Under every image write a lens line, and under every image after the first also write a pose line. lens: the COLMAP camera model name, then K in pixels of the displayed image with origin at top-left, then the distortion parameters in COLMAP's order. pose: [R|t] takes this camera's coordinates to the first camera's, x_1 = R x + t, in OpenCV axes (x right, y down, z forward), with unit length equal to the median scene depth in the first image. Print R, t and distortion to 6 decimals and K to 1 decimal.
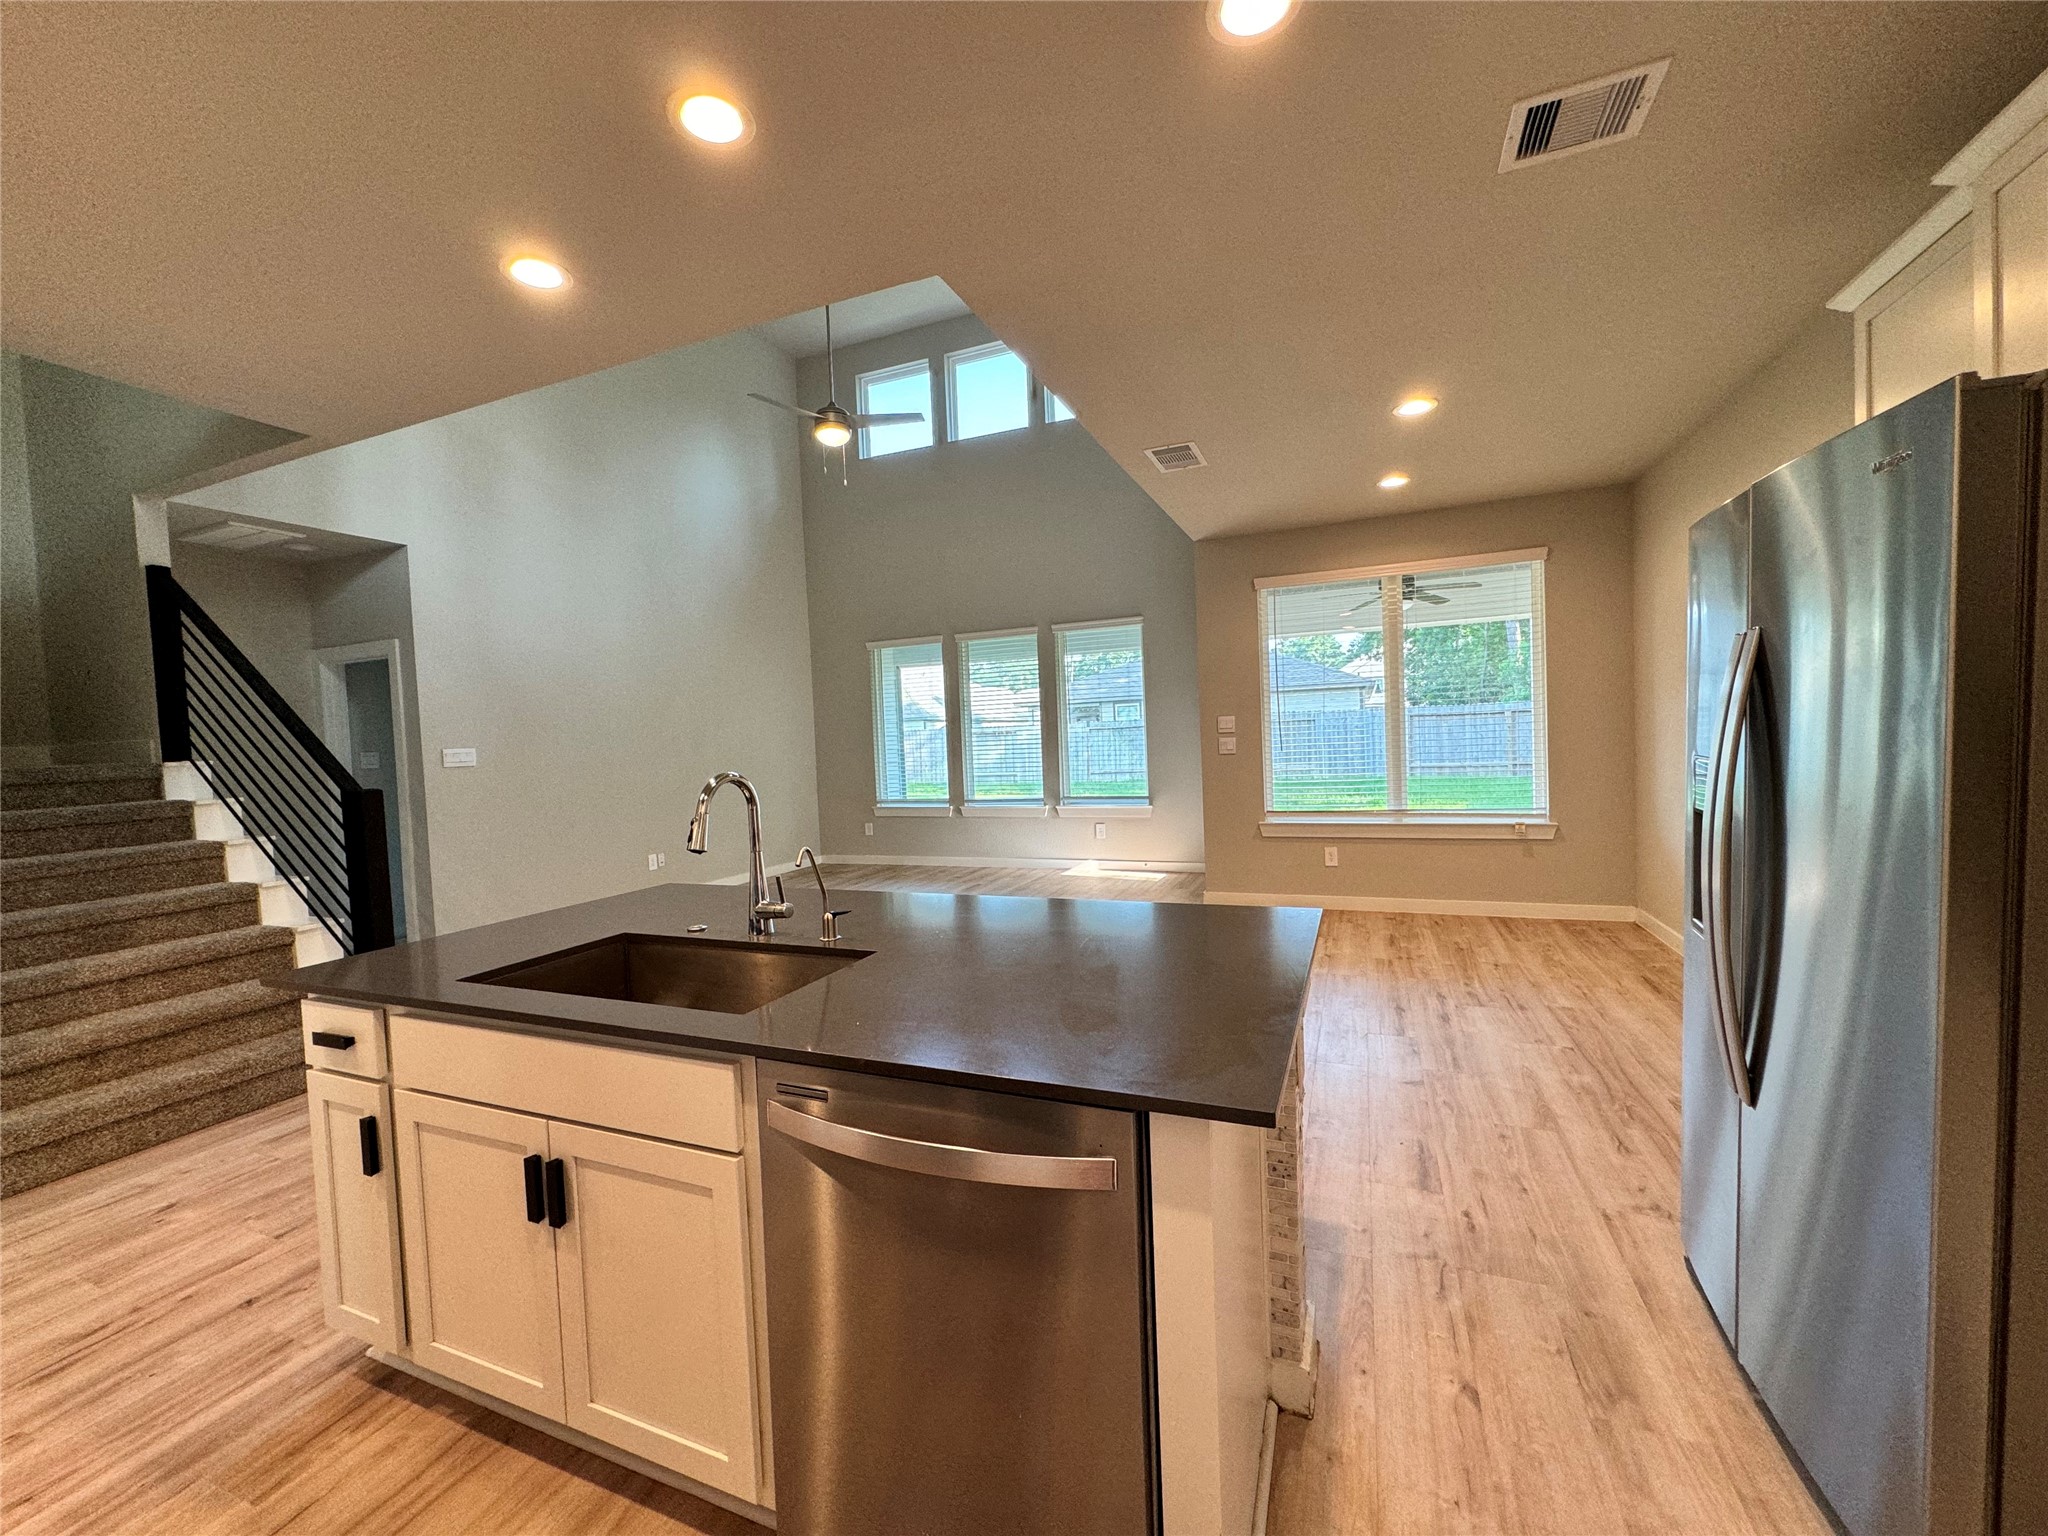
lens RADIAL K [[815.9, 0, 1023.7], [0, 815.9, 764.5], [0, 0, 1]] dist [-0.003916, 0.000960]
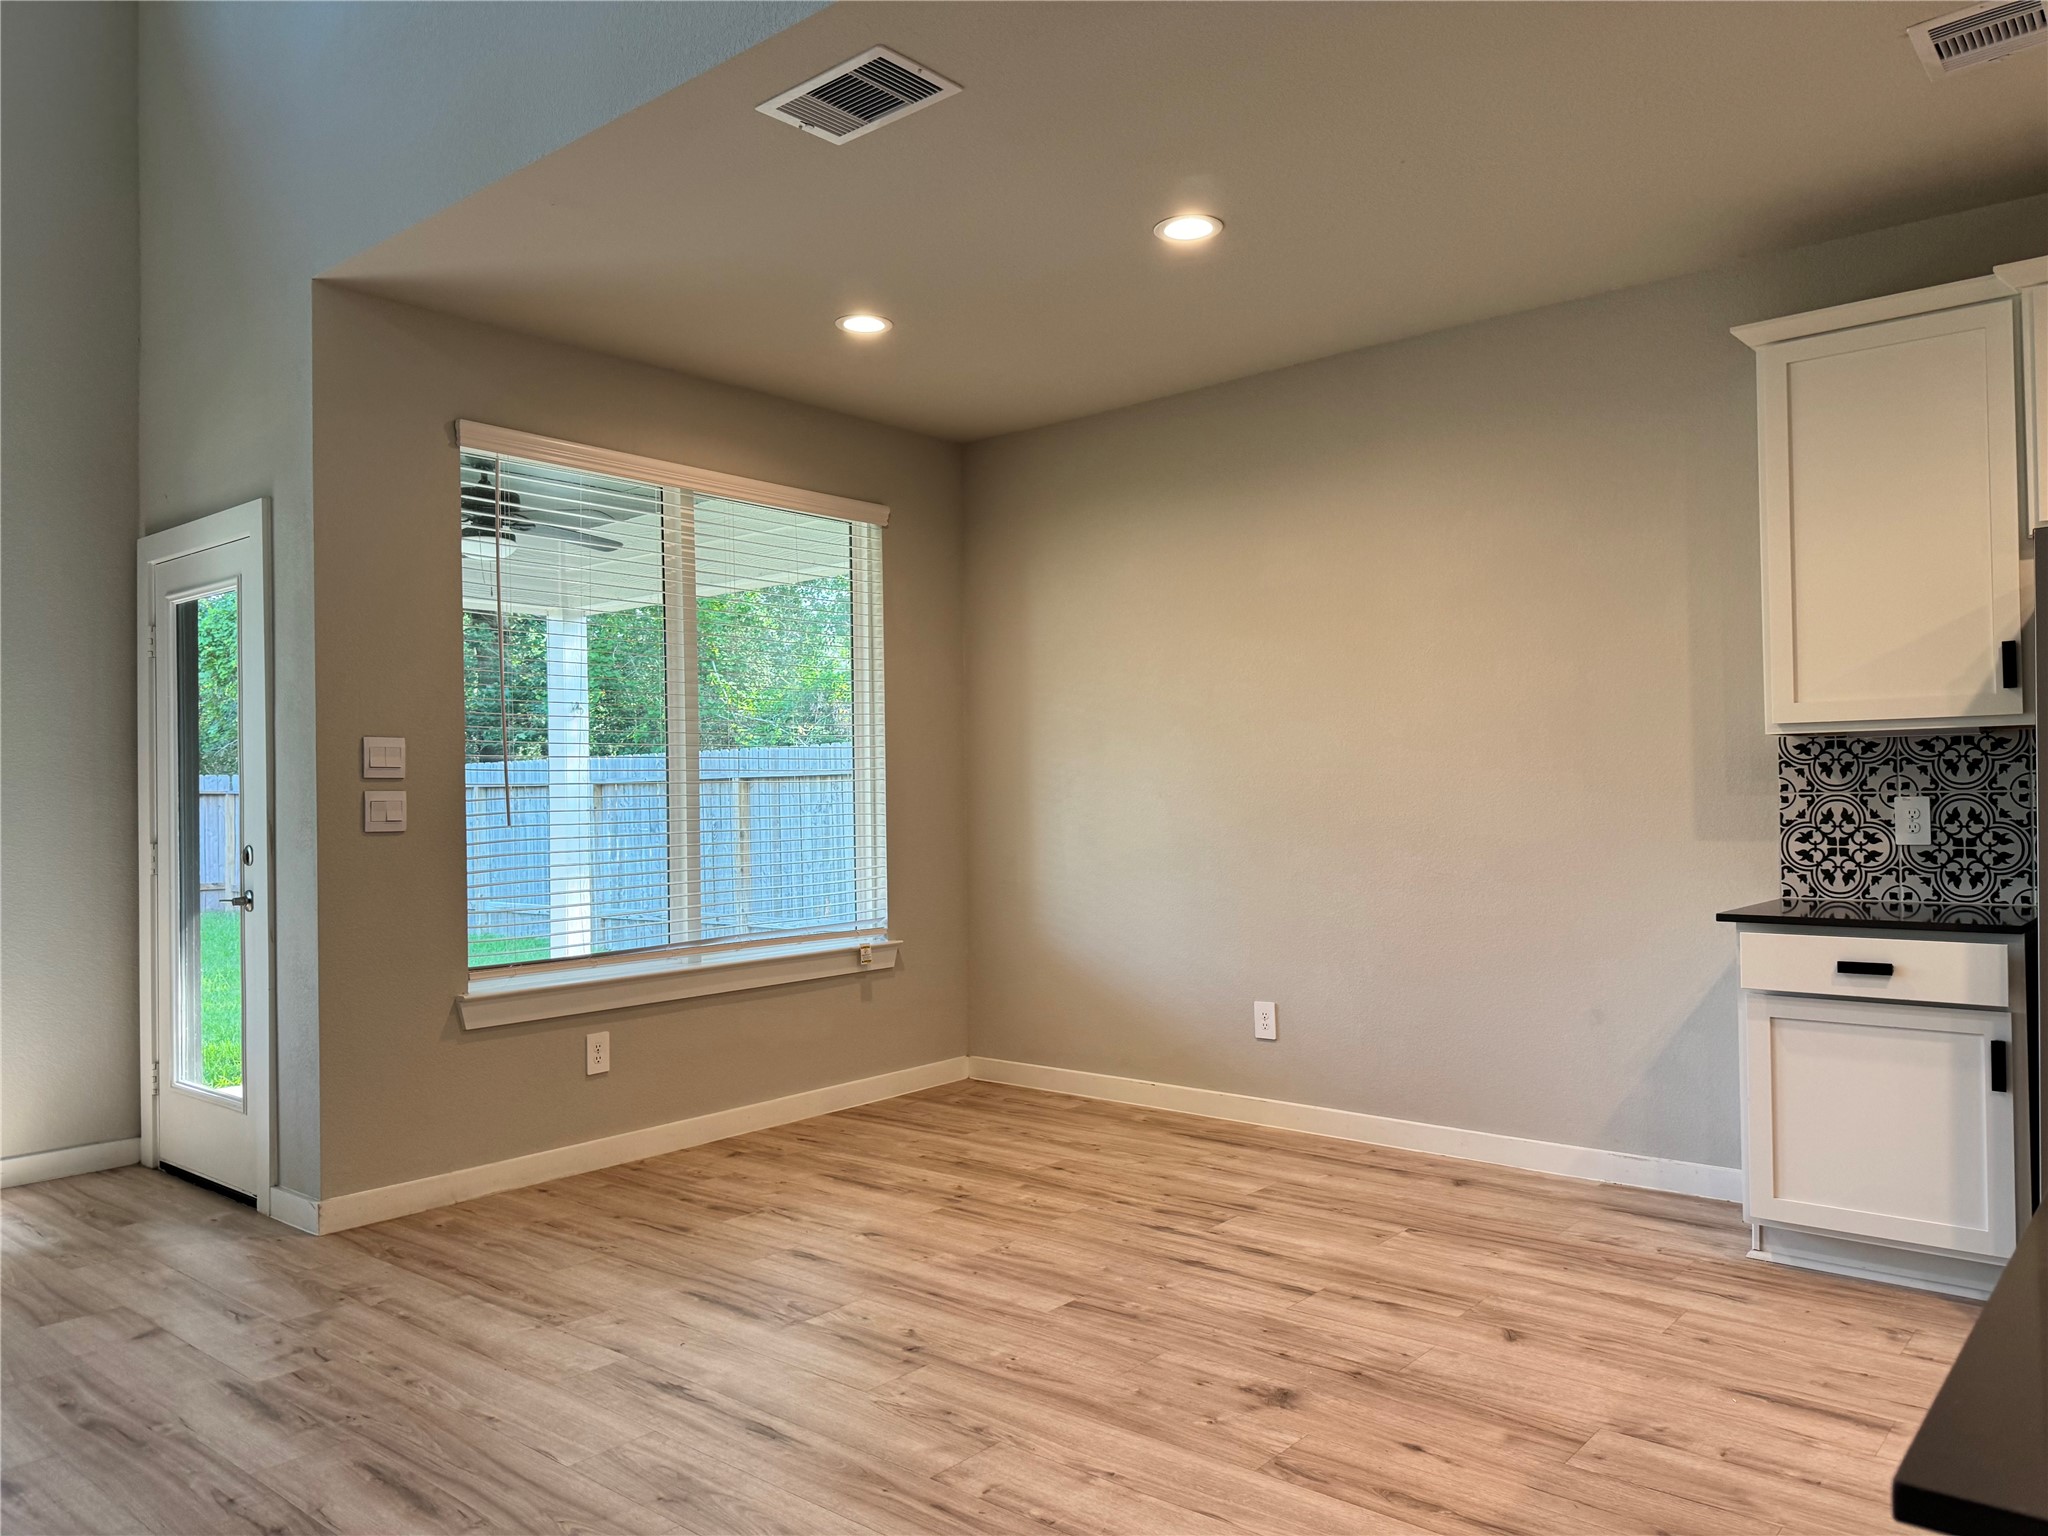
lens RADIAL K [[1445.0, 0, 1031.0], [0, 1445.0, 773.3], [0, 0, 1]] dist [0.044662, -0.053721]
pose [[0.303872, 0.050371, 0.951380, -0.347816], [0.036593, 0.997247, -0.064488, 0.016466], [-0.952010, 0.054410, 0.301193, 0.509558]]
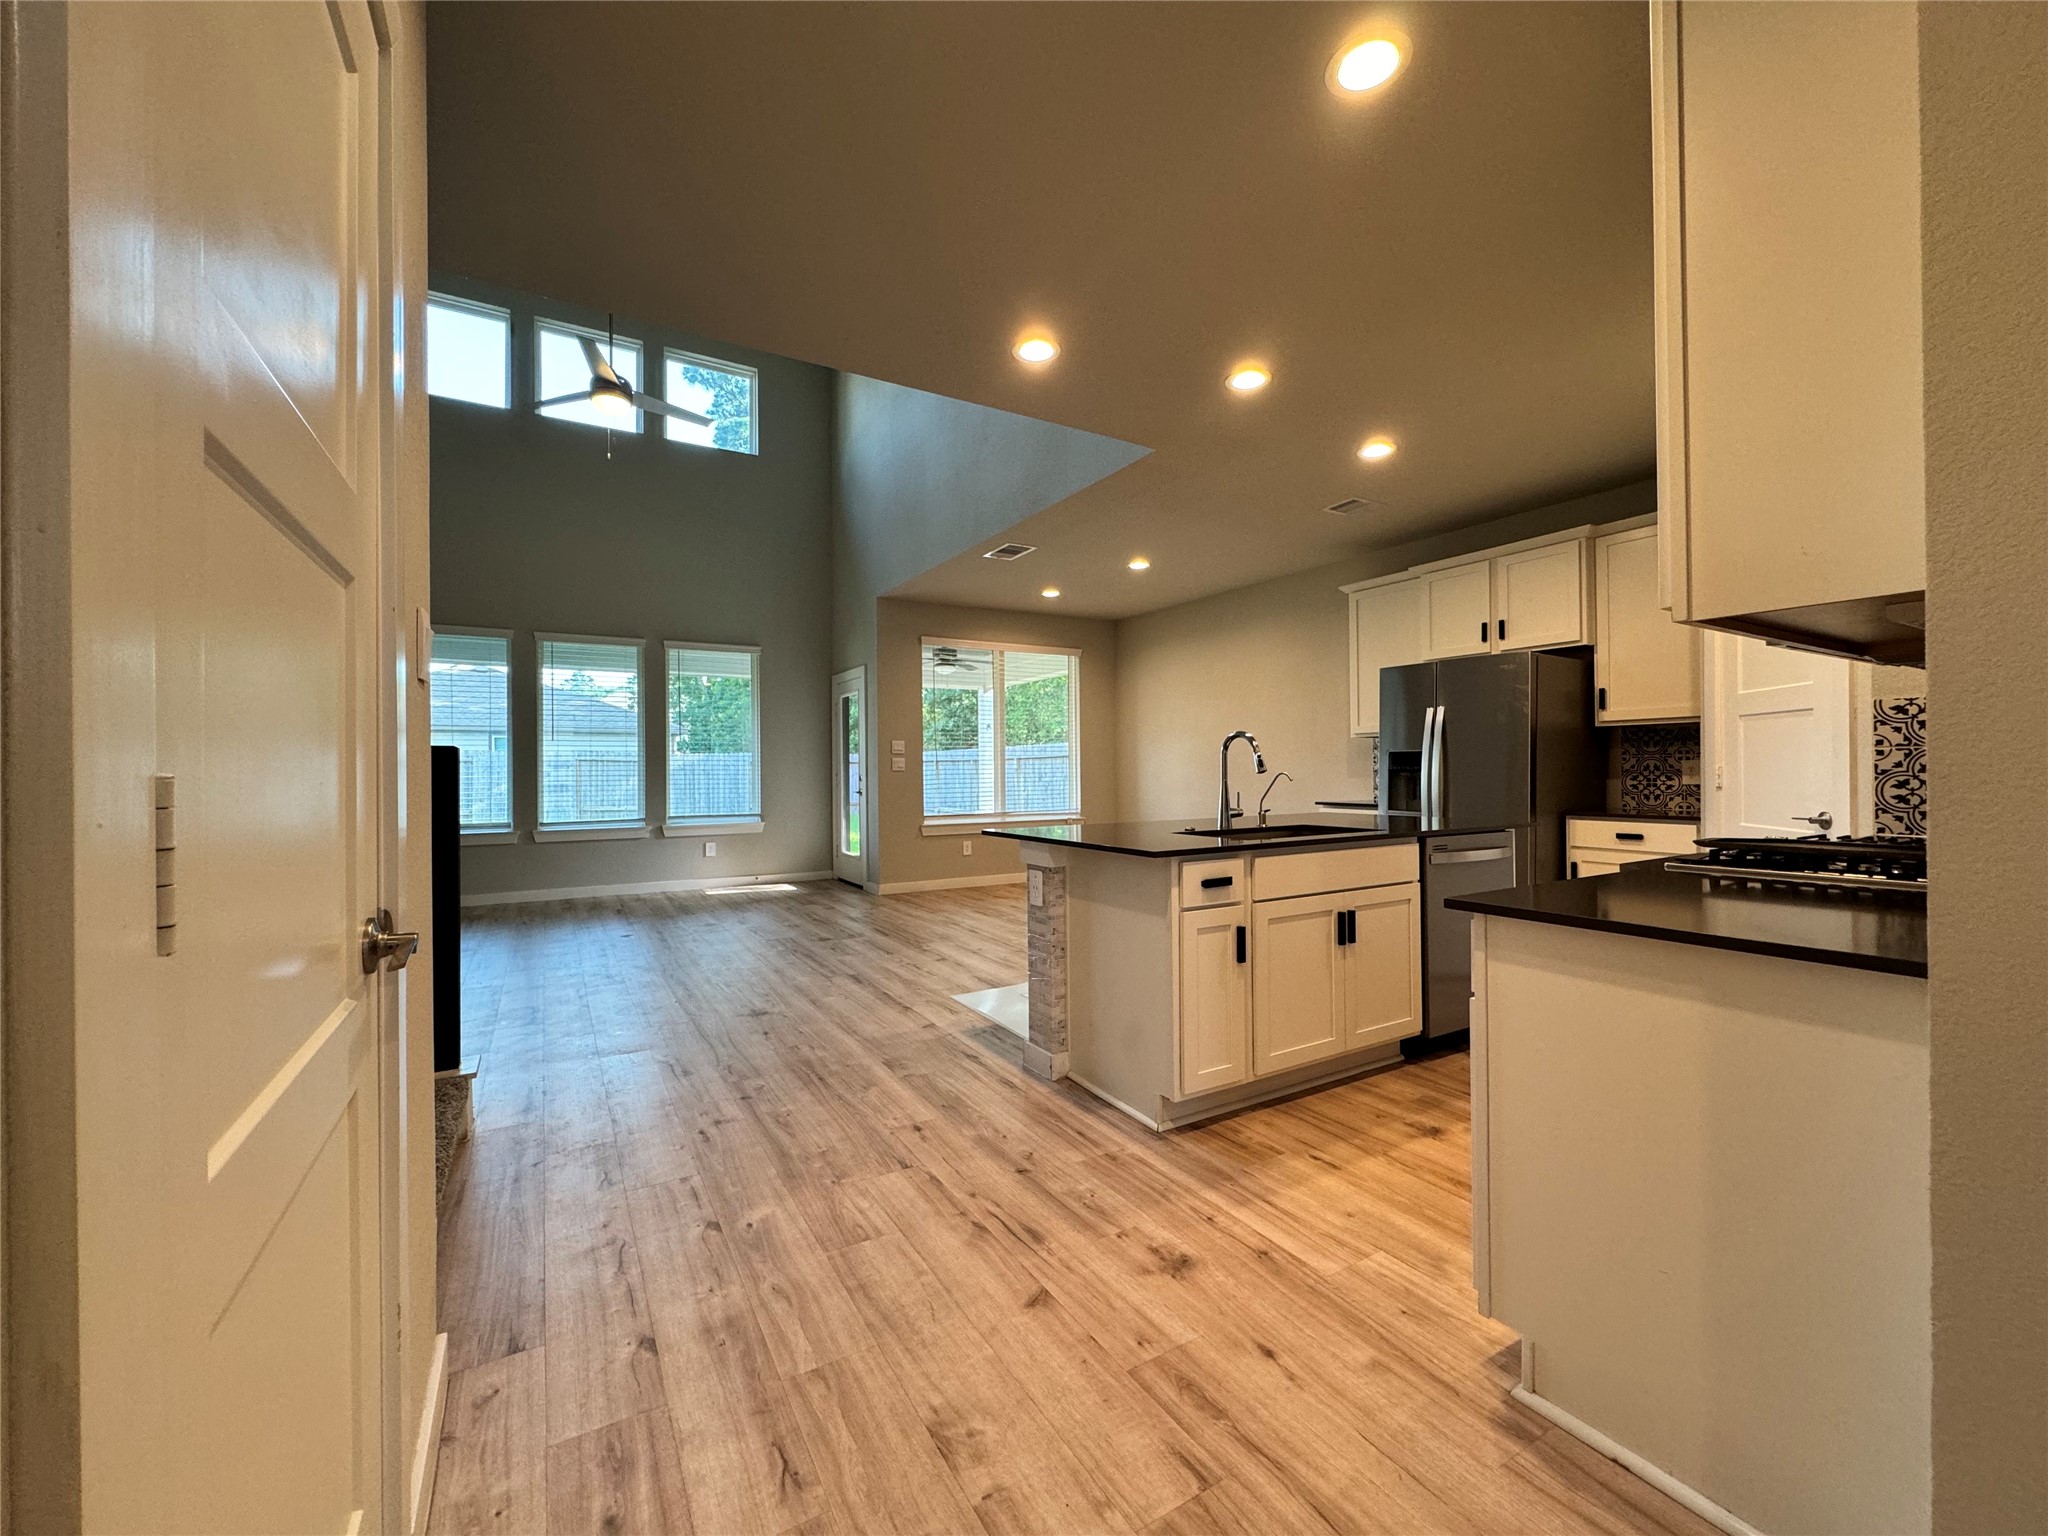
lens RADIAL K [[815.9, 0, 1022.8], [0, 815.9, 764.4], [0, 0, 1]] dist [-0.003916, 0.000960]
pose [[0.603715, 0.041854, 0.796101, -0.659593], [0.011771, 0.998044, -0.061397, 0.059092], [-0.797113, 0.046437, 0.602042, 0.102529]]
